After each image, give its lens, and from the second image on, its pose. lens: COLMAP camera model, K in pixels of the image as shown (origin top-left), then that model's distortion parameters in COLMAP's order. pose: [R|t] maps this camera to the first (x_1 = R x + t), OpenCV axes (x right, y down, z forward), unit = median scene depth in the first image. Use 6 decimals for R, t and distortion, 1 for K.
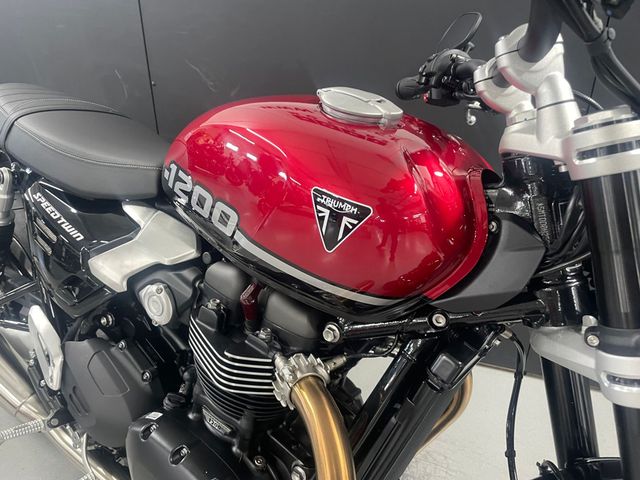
lens RADIAL K [[477.8, 0, 320.0], [0, 477.8, 240.0], [0, 0, 1]] dist [0.003342, 0.001117]
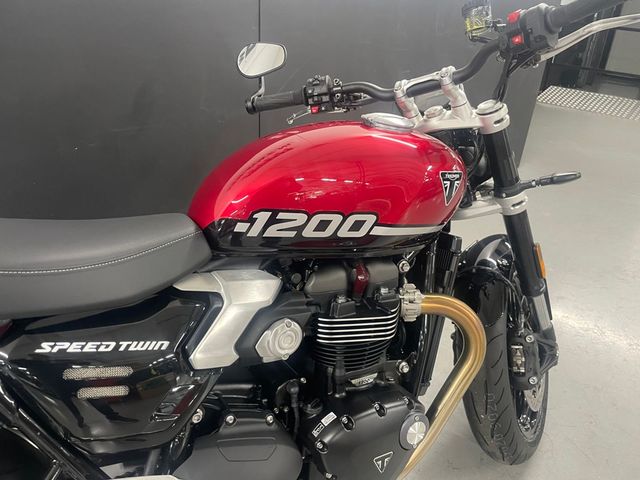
lens RADIAL K [[477.8, 0, 320.0], [0, 477.8, 240.0], [0, 0, 1]] dist [0.003342, 0.001117]
pose [[0.419519, -0.398499, 0.815599, -1.007260], [0.363337, 0.897090, 0.251426, -0.285617], [-0.831859, 0.190859, 0.521136, 0.295359]]
